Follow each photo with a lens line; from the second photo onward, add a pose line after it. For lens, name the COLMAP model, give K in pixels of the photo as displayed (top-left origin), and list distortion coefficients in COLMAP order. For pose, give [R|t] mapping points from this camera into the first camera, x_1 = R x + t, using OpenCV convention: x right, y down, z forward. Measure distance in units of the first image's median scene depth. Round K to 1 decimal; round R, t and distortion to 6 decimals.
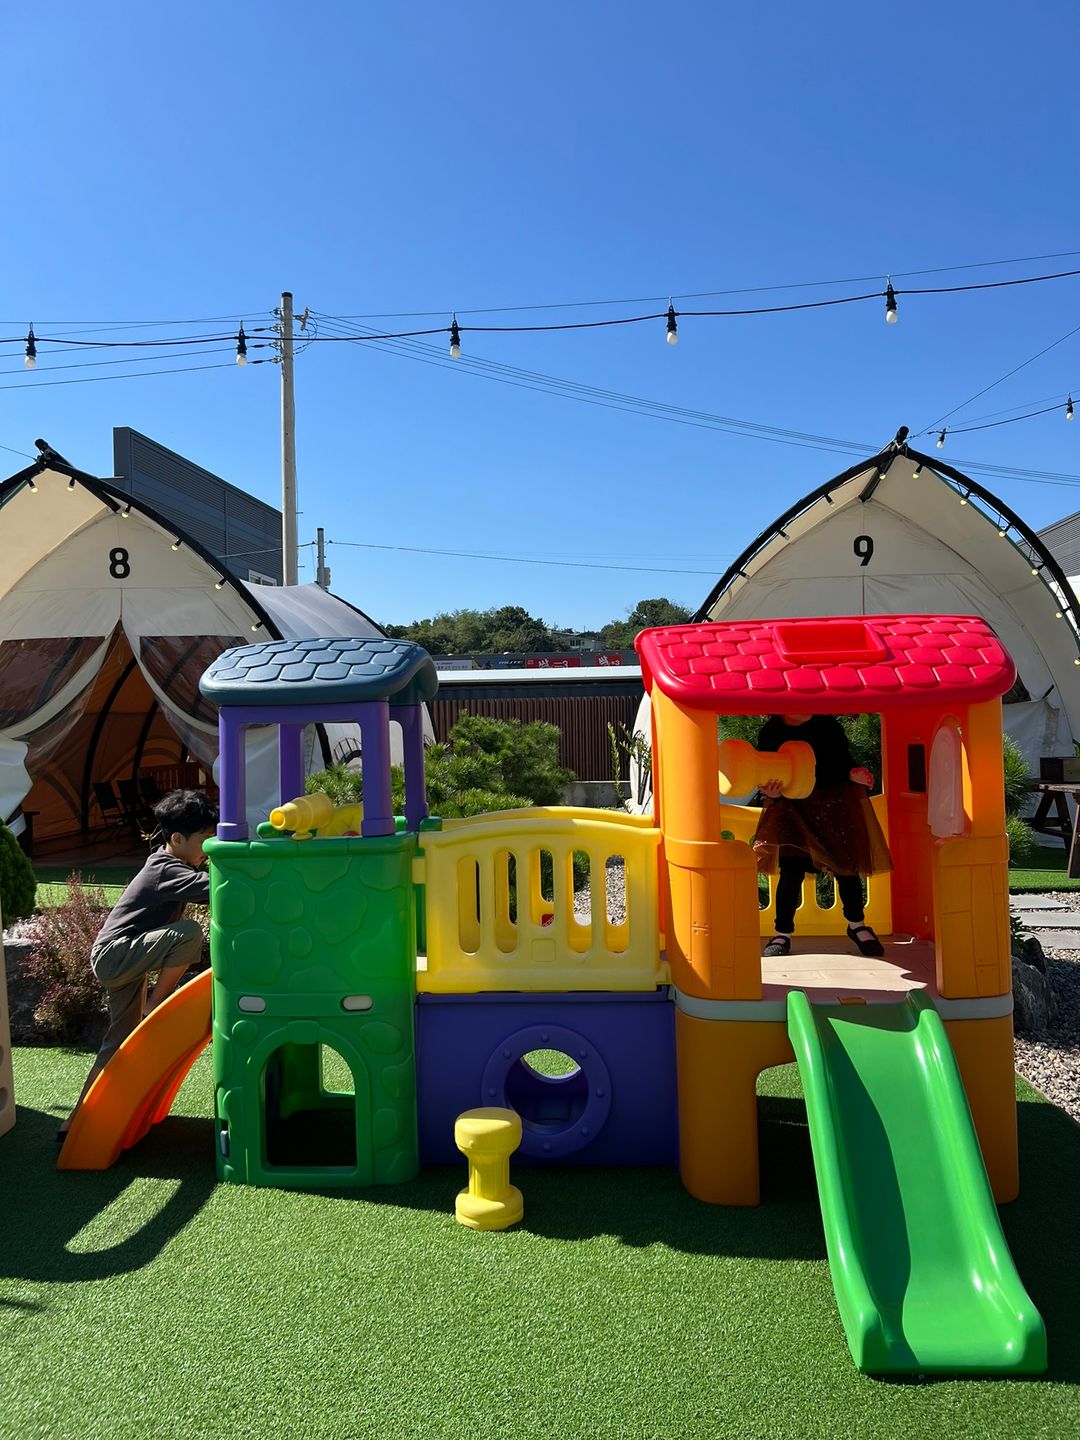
lens RADIAL K [[1080.0, 0, 540.4], [0, 1080.0, 716.8], [0, 0, 1]] dist [-0.000005, -0.000263]
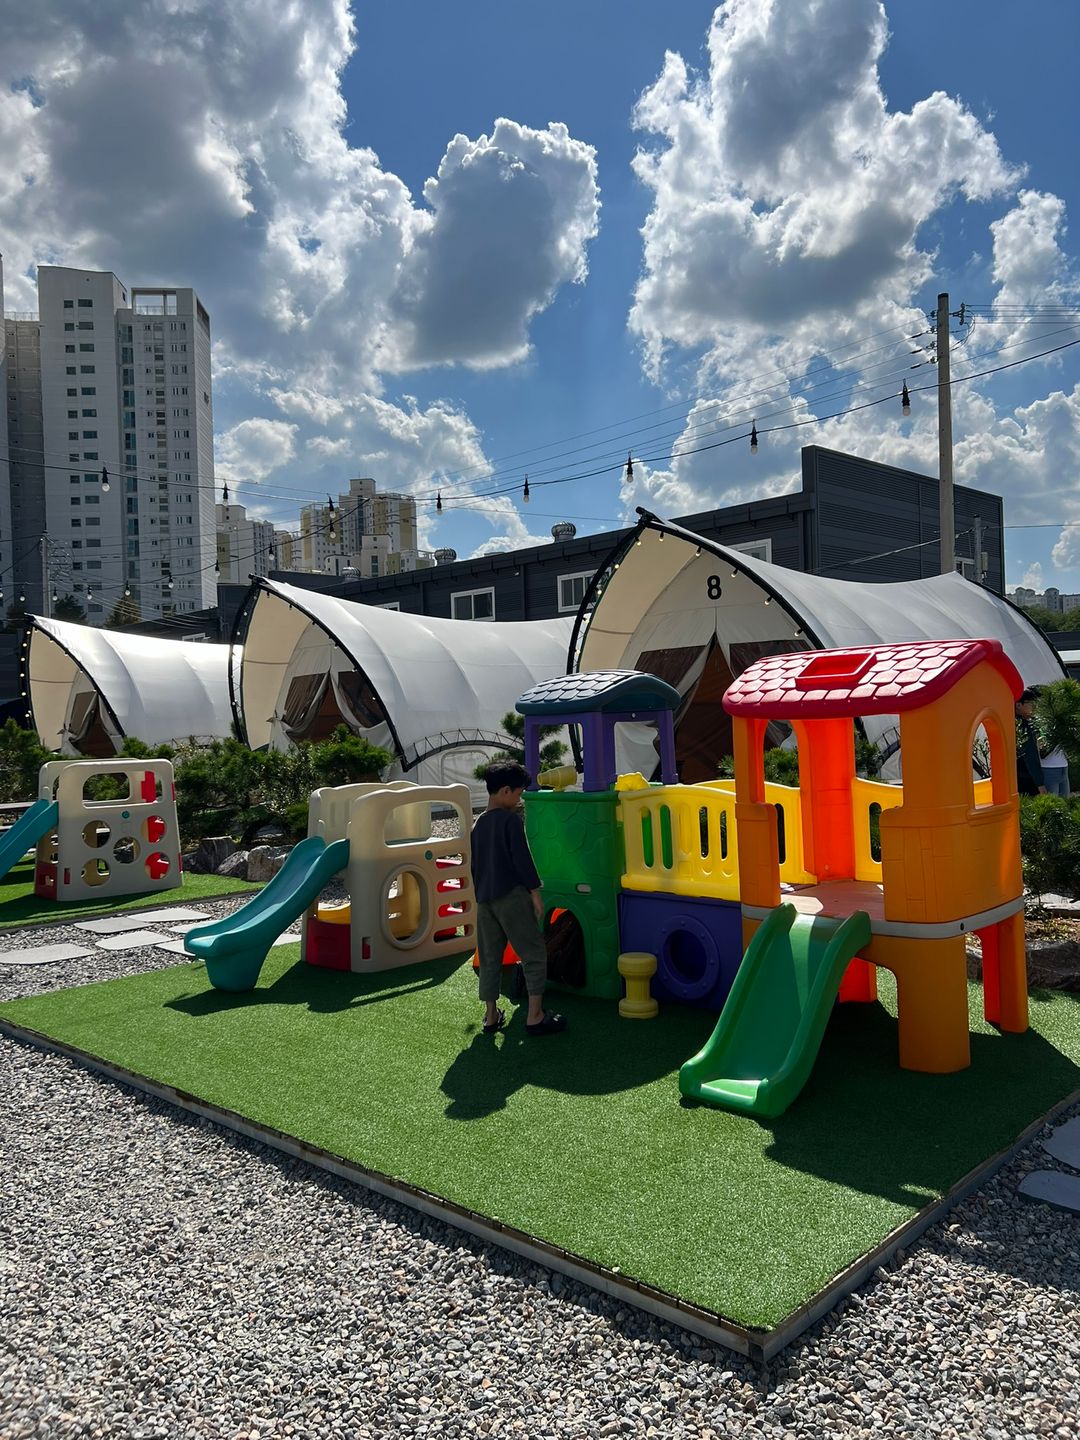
lens RADIAL K [[1080.0, 0, 539.4], [0, 1080.0, 719.9], [0, 0, 1]] dist [-0.000005, -0.000263]
pose [[0.755735, -0.005777, -0.654852, 0.293453], [0.021684, 0.999634, 0.016206, -0.010487], [0.654518, -0.026447, 0.755583, -0.109135]]
